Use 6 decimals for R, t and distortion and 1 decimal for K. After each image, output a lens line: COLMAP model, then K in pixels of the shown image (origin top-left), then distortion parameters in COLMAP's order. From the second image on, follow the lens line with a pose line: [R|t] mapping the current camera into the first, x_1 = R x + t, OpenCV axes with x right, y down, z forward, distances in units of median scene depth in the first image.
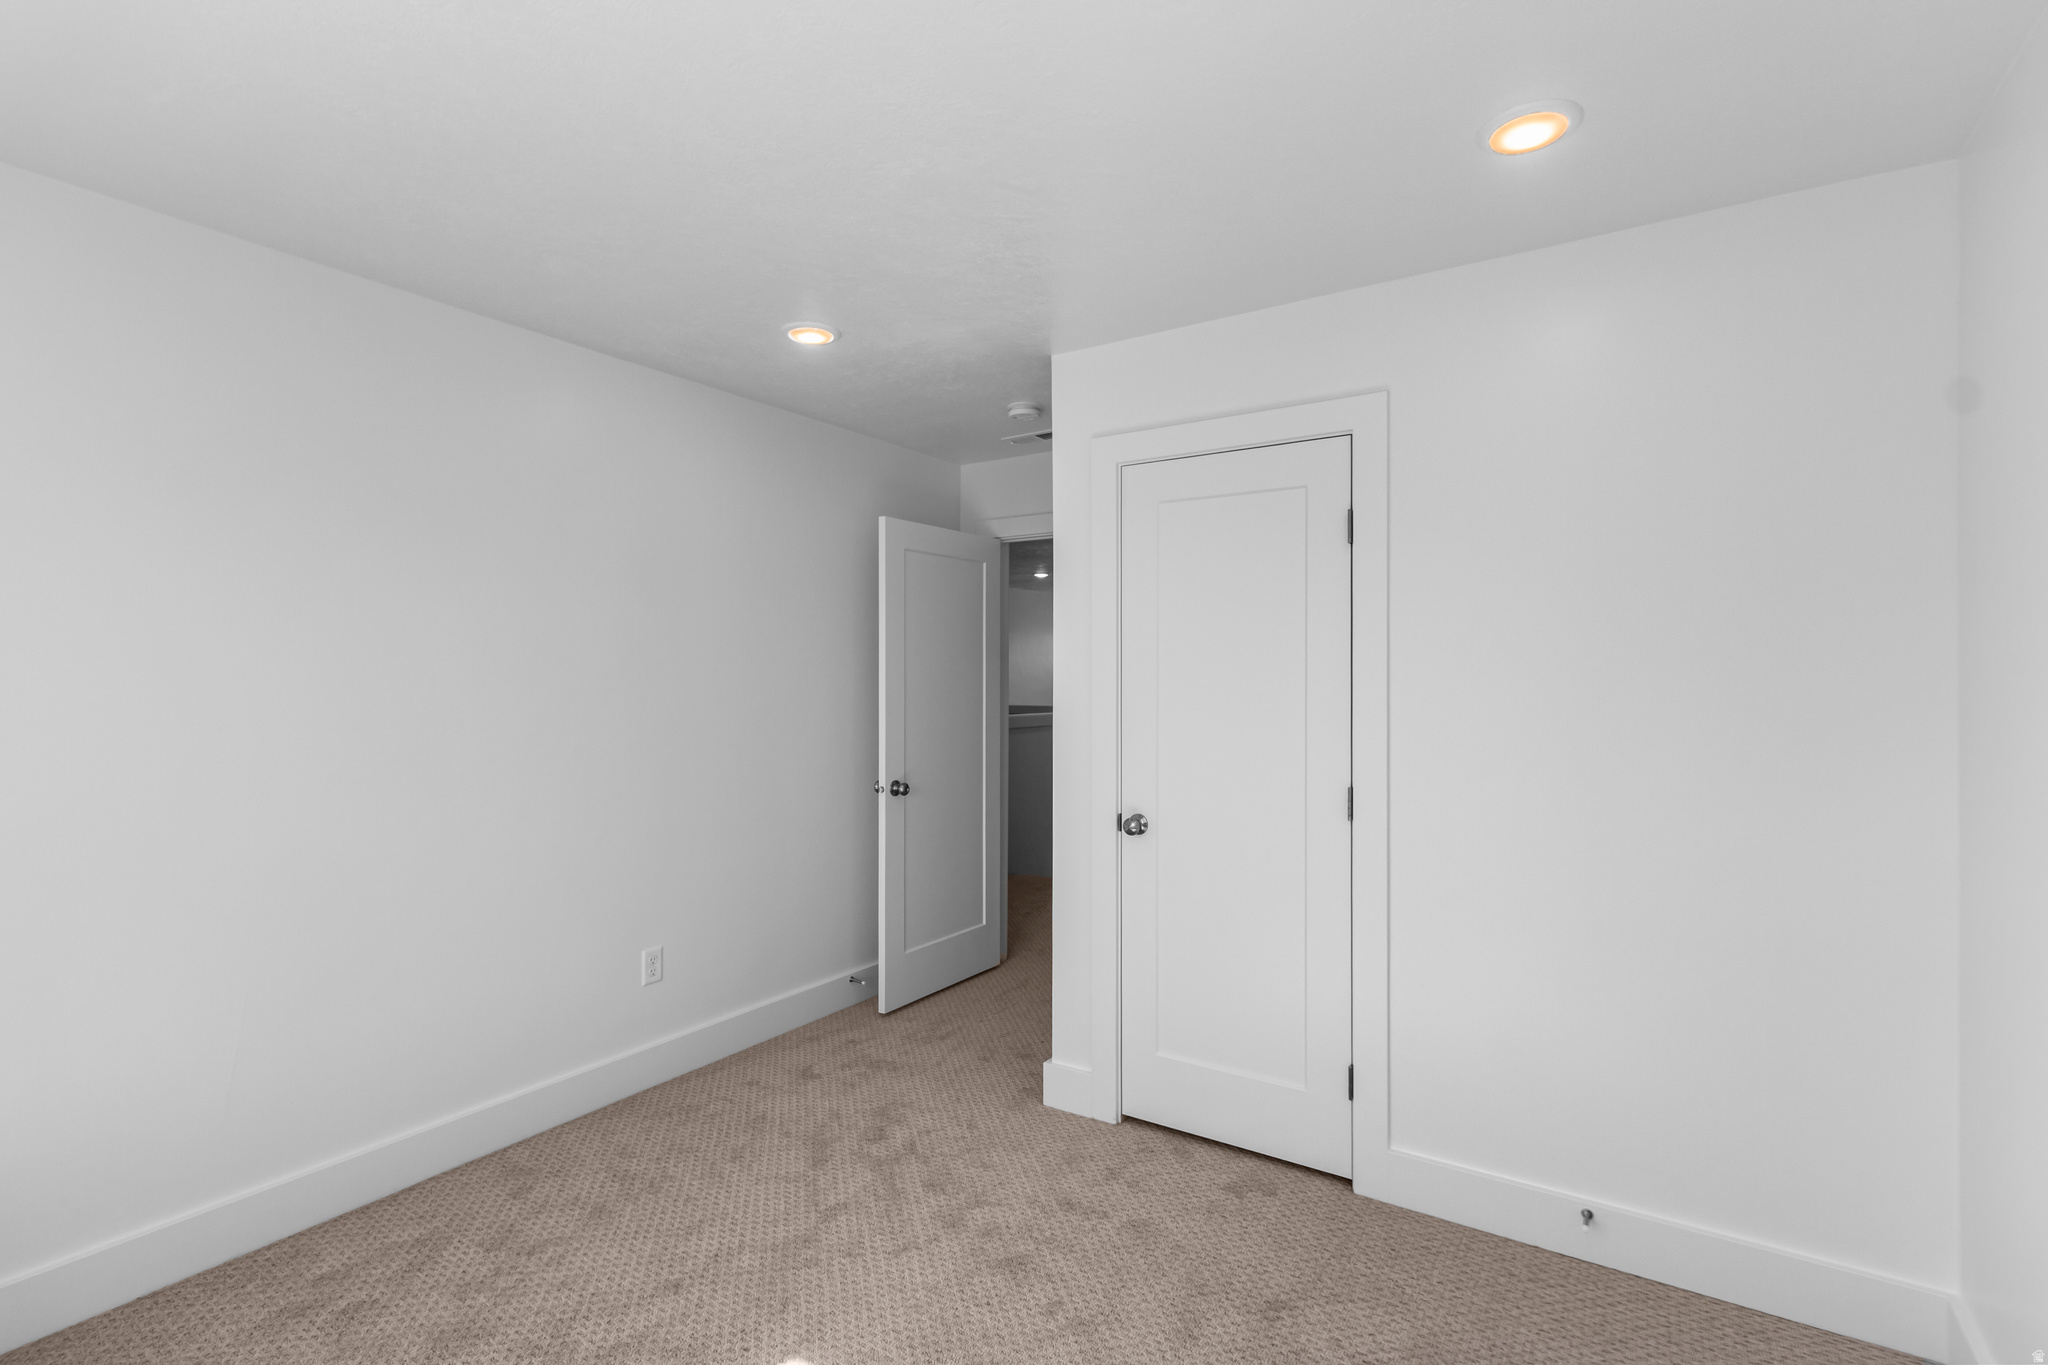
lens RADIAL K [[958.5, 0, 1039.7], [0, 958.5, 674.5], [0, 0, 1]] dist [0.017174, -0.000440]
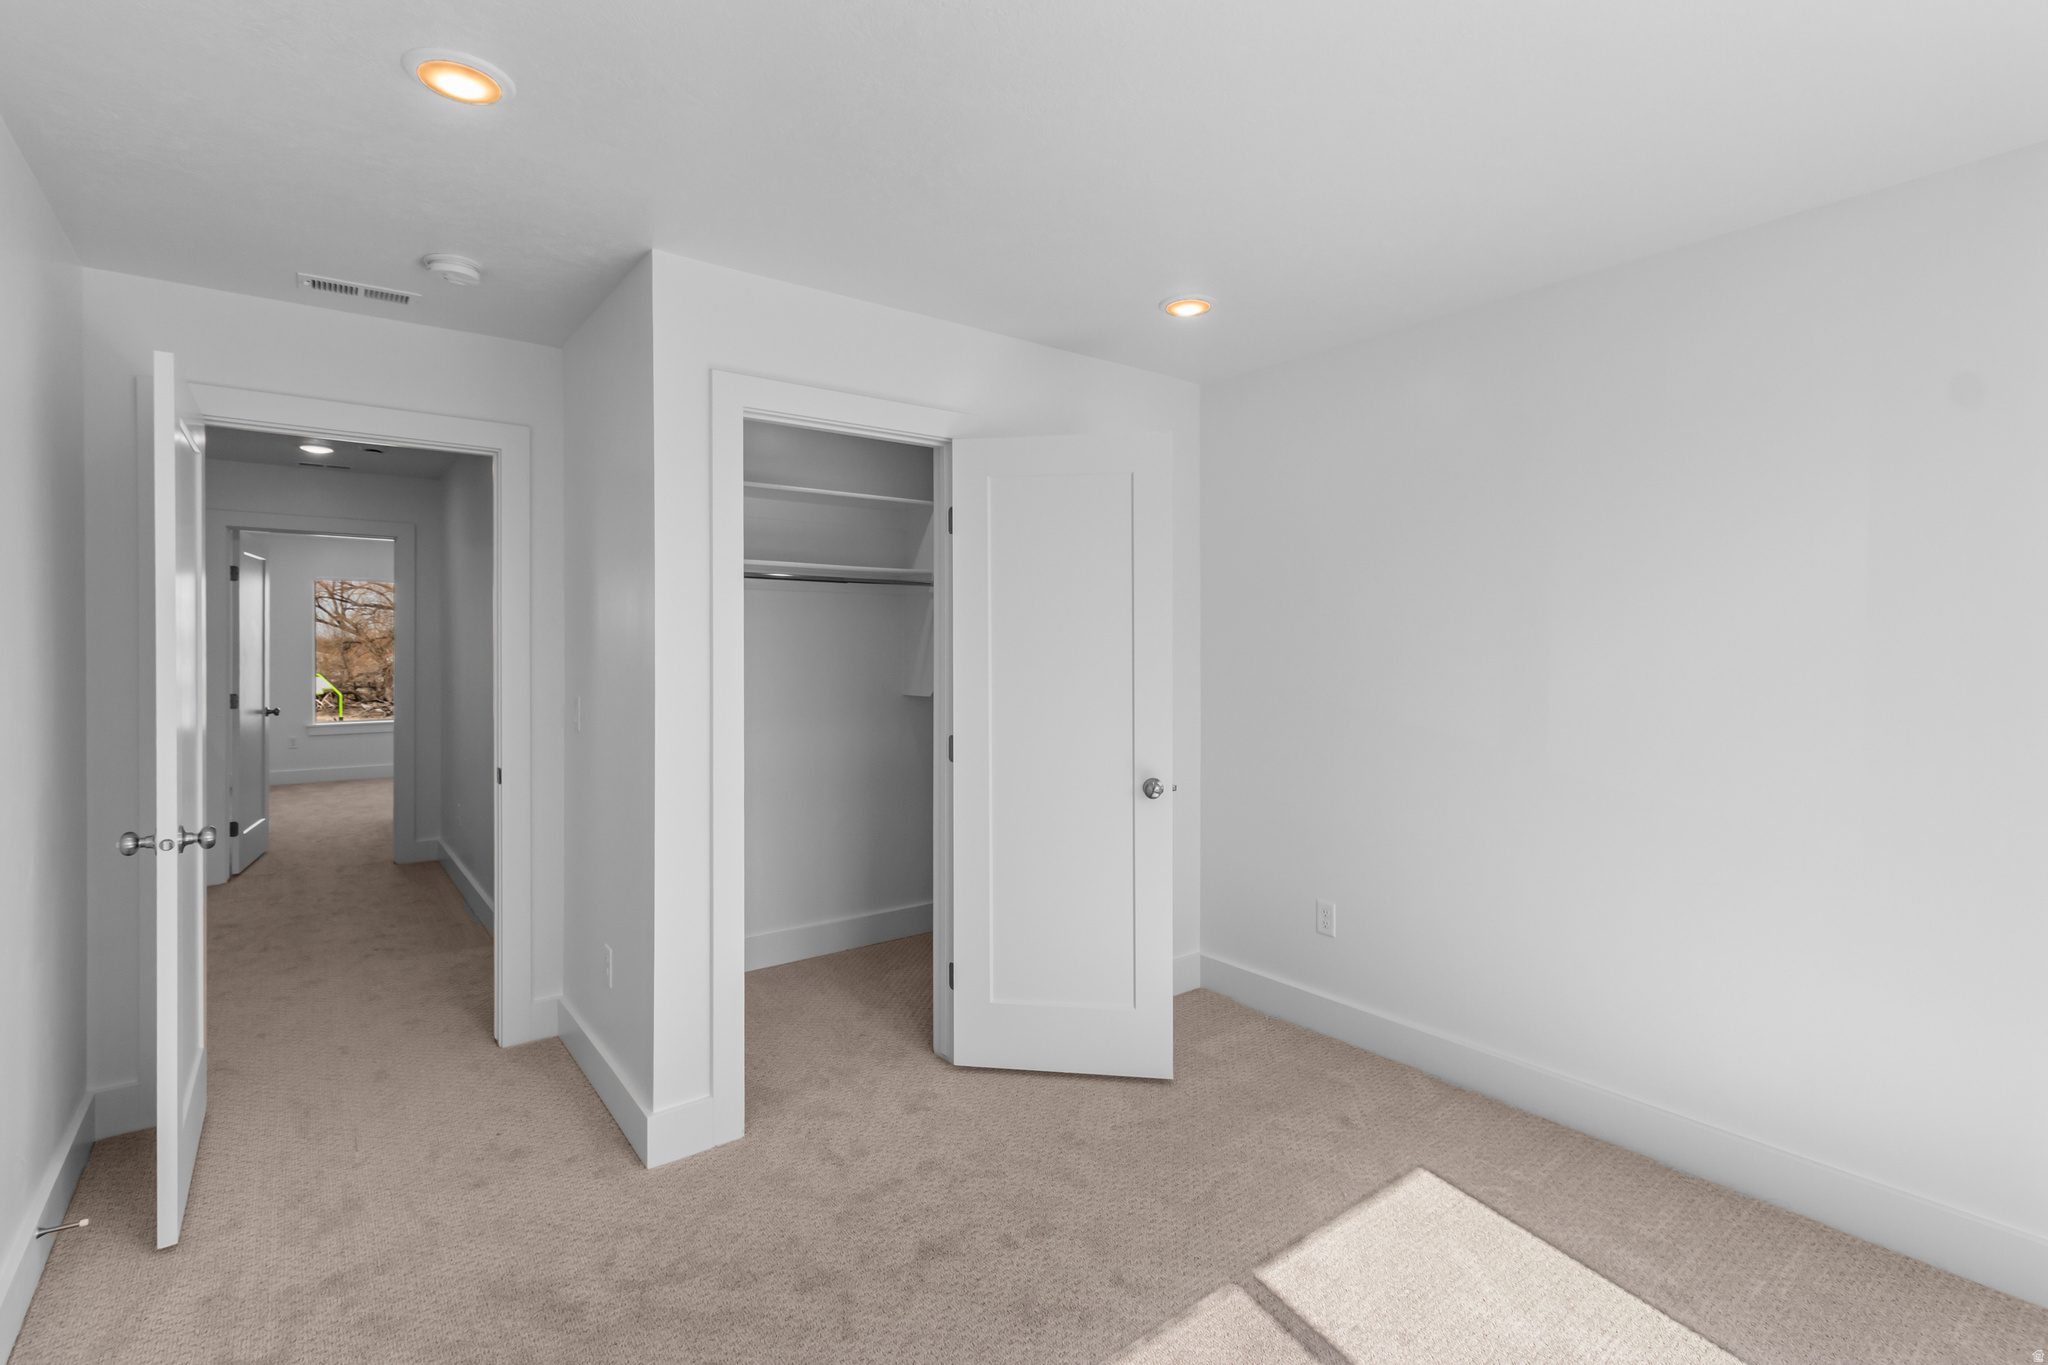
lens RADIAL K [[958.5, 0, 1017.7], [0, 958.5, 653.1], [0, 0, 1]] dist [0.017174, -0.000440]
pose [[0.332153, -0.005204, 0.943211, -0.779289], [-0.004892, 0.999962, 0.007240, 0.004737], [-0.943213, -0.007019, 0.332115, 0.517327]]
